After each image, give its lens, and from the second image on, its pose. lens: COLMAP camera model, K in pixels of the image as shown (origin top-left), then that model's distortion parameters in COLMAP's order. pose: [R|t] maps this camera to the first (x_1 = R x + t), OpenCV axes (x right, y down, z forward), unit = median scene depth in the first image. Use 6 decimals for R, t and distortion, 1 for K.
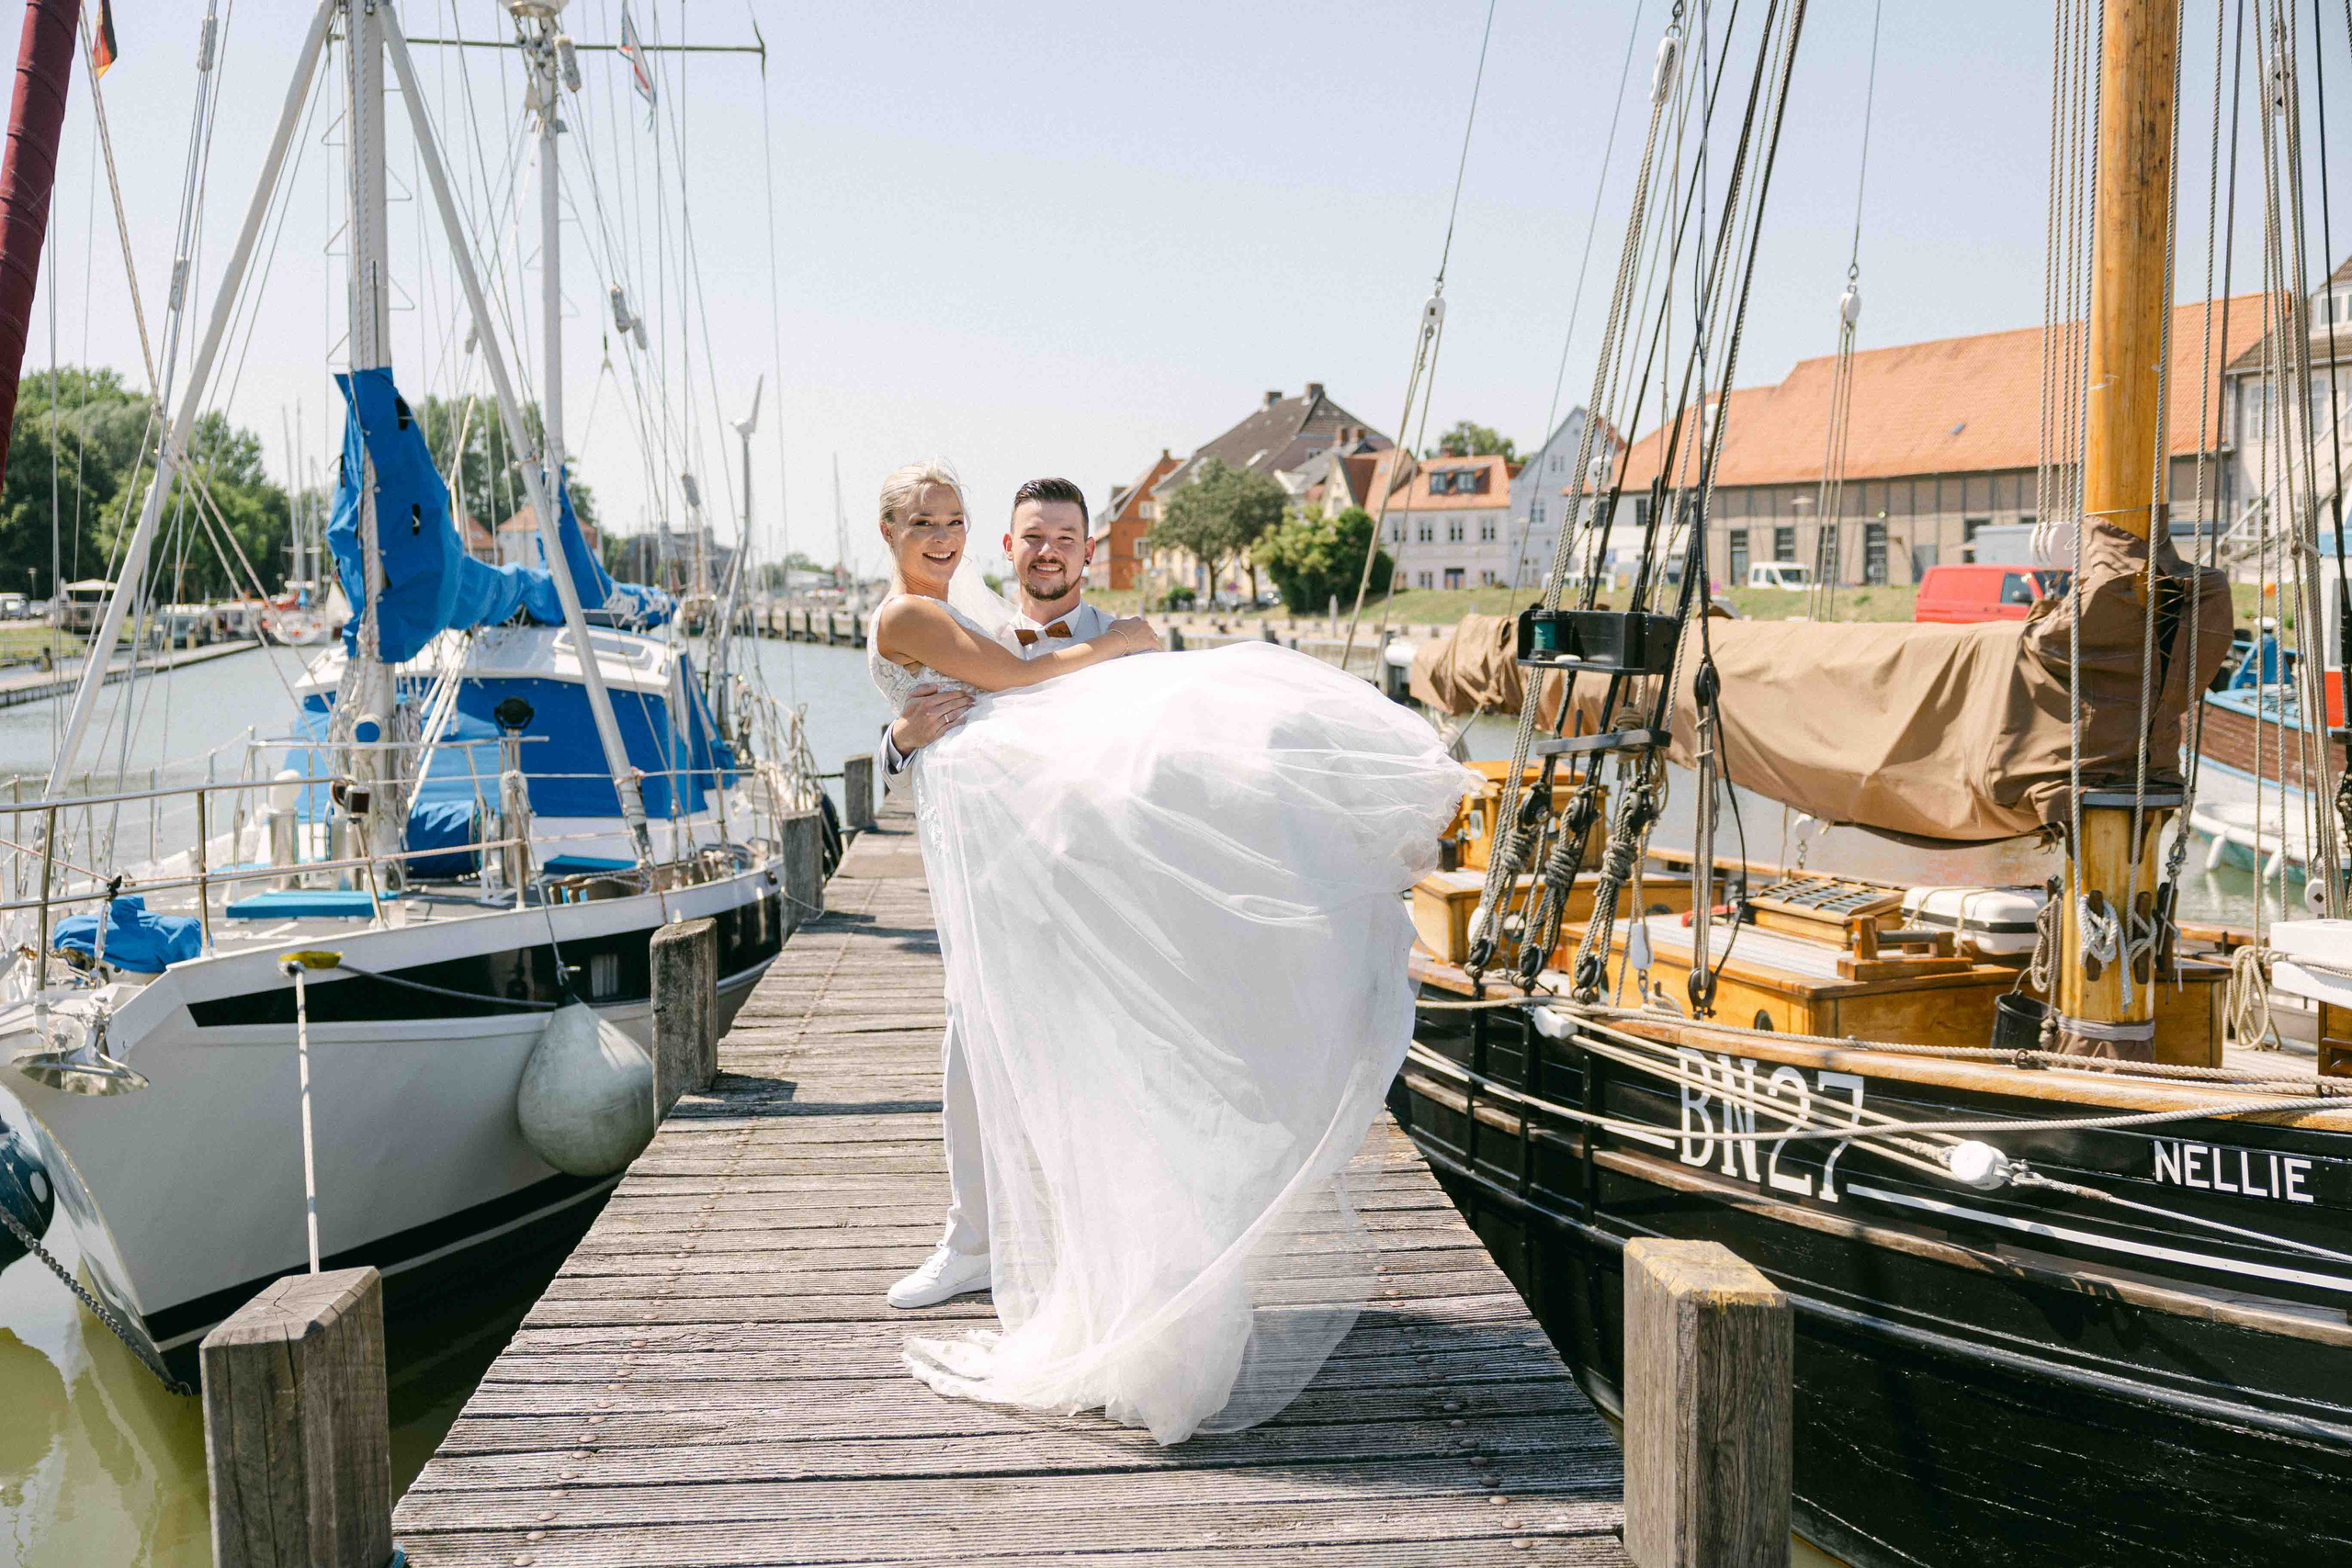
lens RADIAL K [[2288.9, 0, 1092.6], [0, 2288.9, 841.6], [0, 0, 1]] dist [-0.003741, 0.000000]
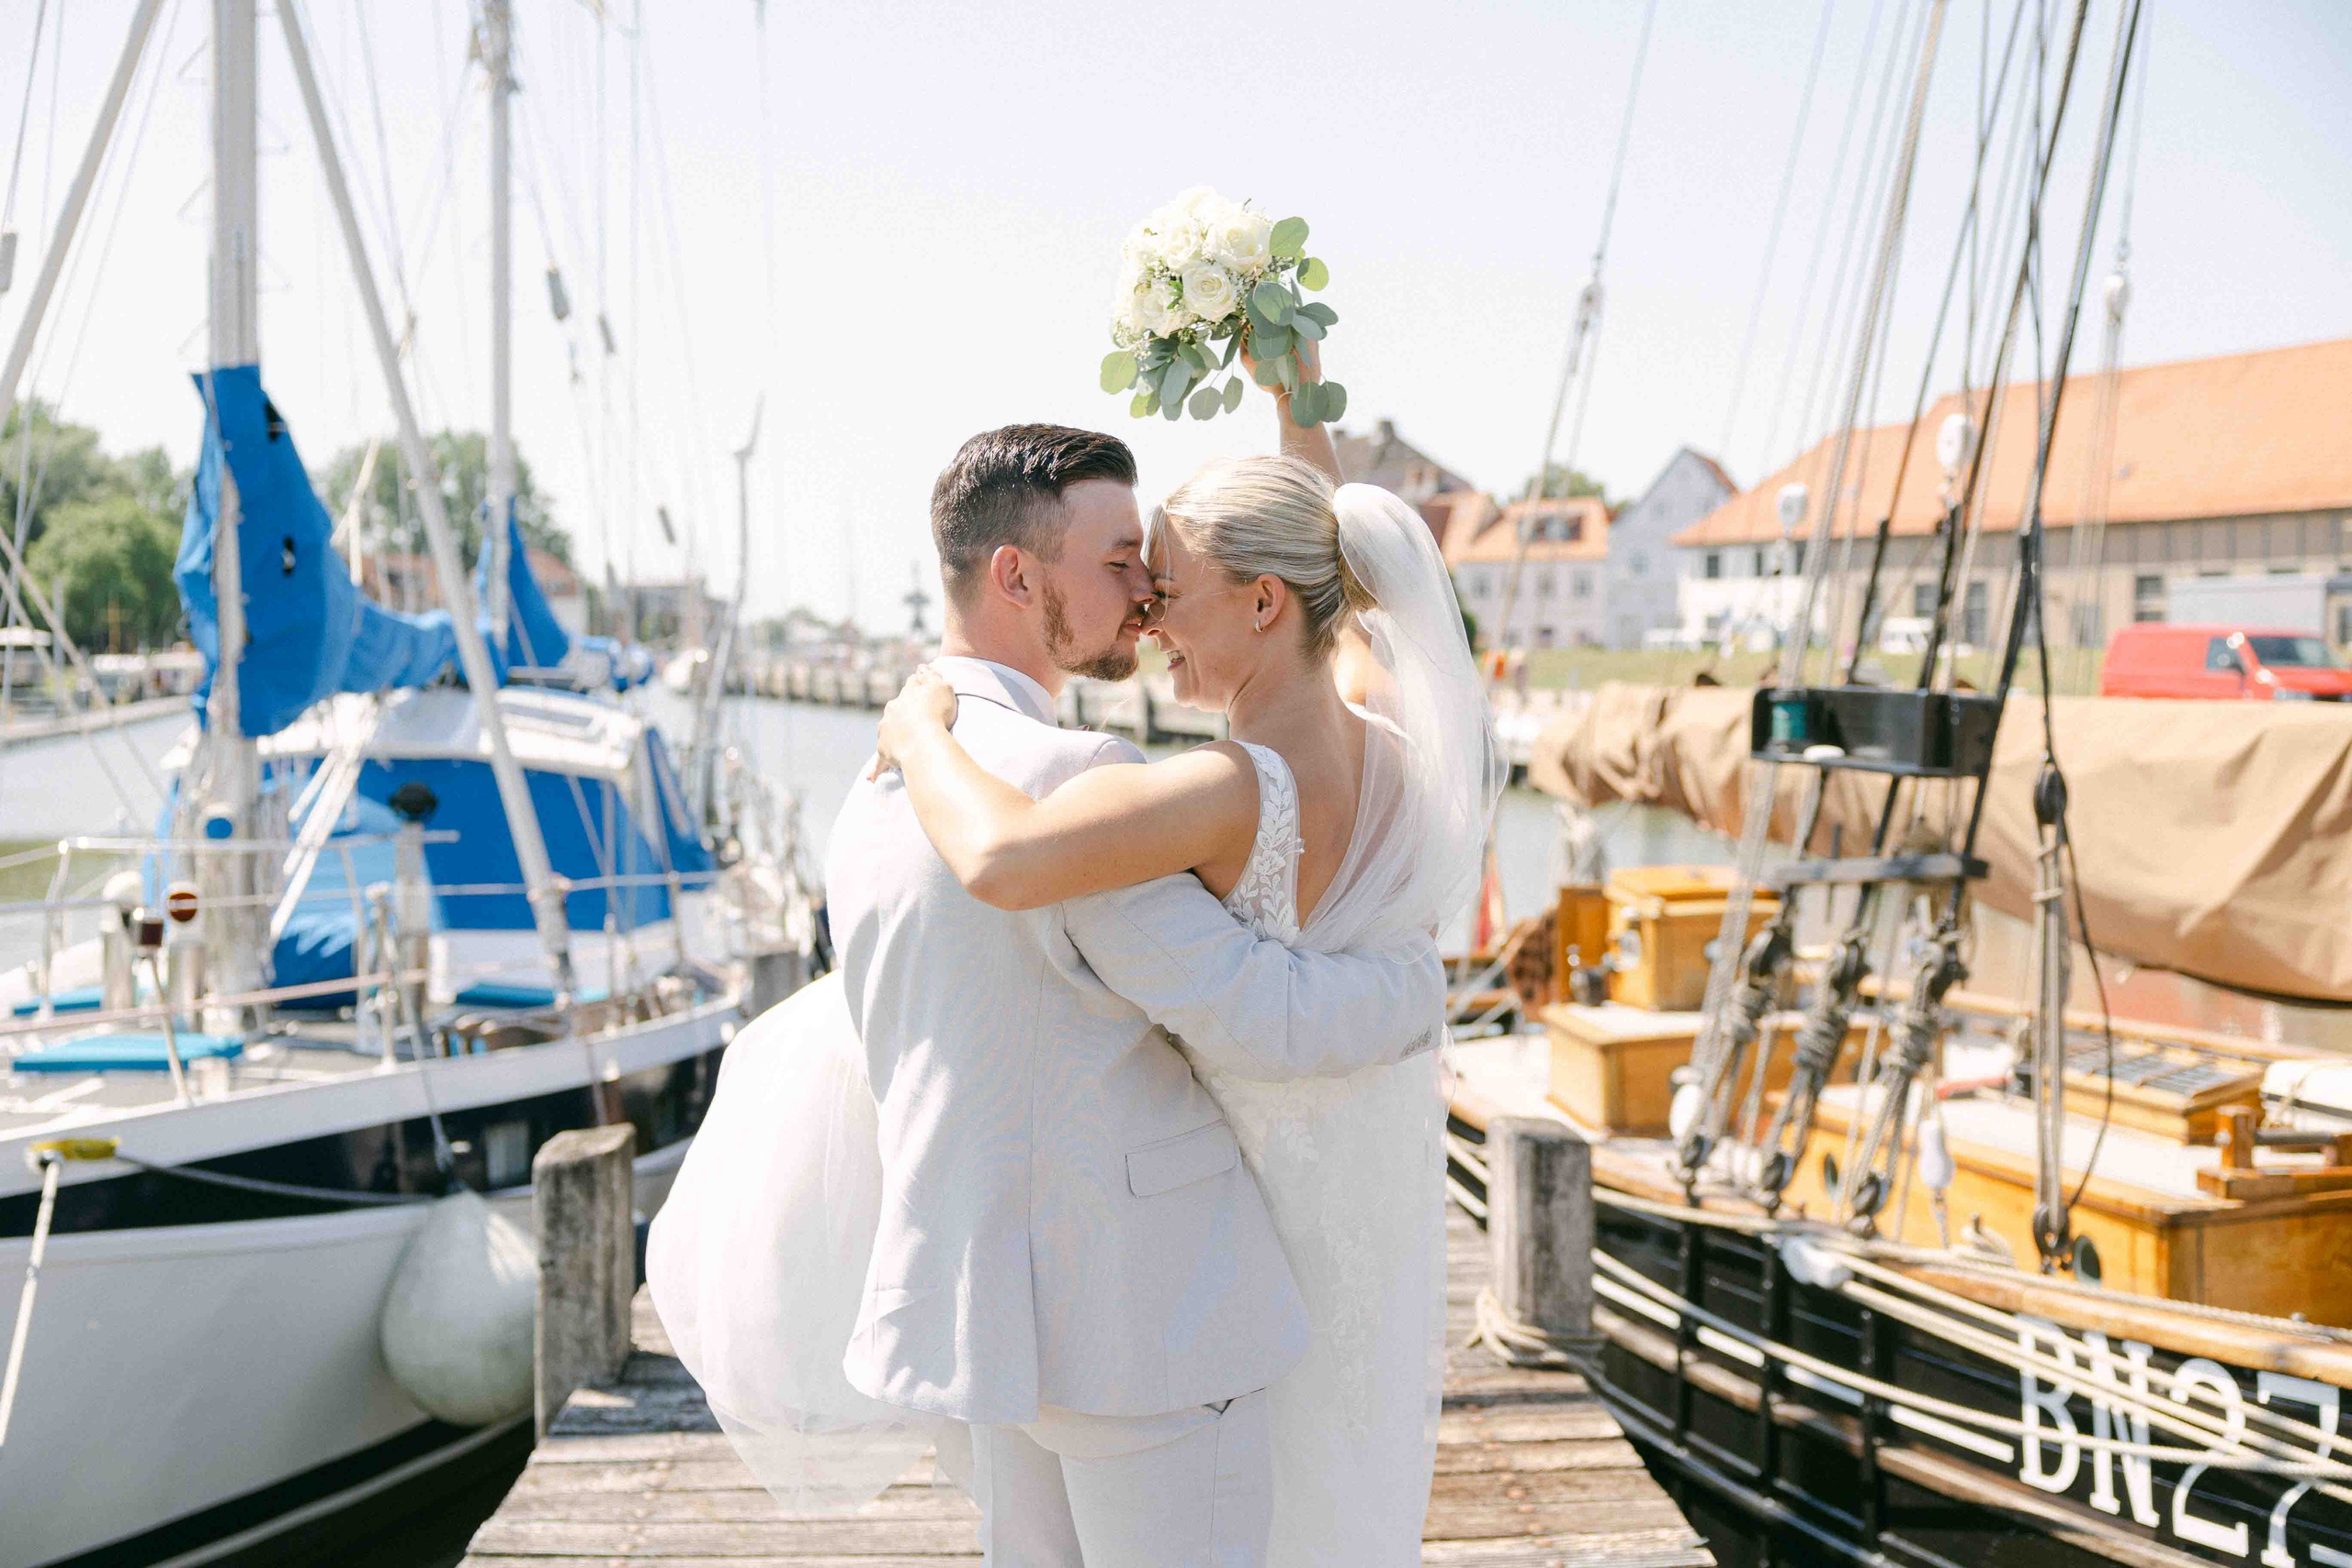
lens RADIAL K [[2600.6, 0, 1159.5], [0, 2600.6, 747.7], [0, 0, 1]] dist [0.001591, 0.000000]
pose [[0.999905, 0.005759, 0.012528, -0.013305], [-0.004848, 0.997420, -0.071621, -0.020482], [-0.012908, 0.071554, 0.997353, 0.171261]]
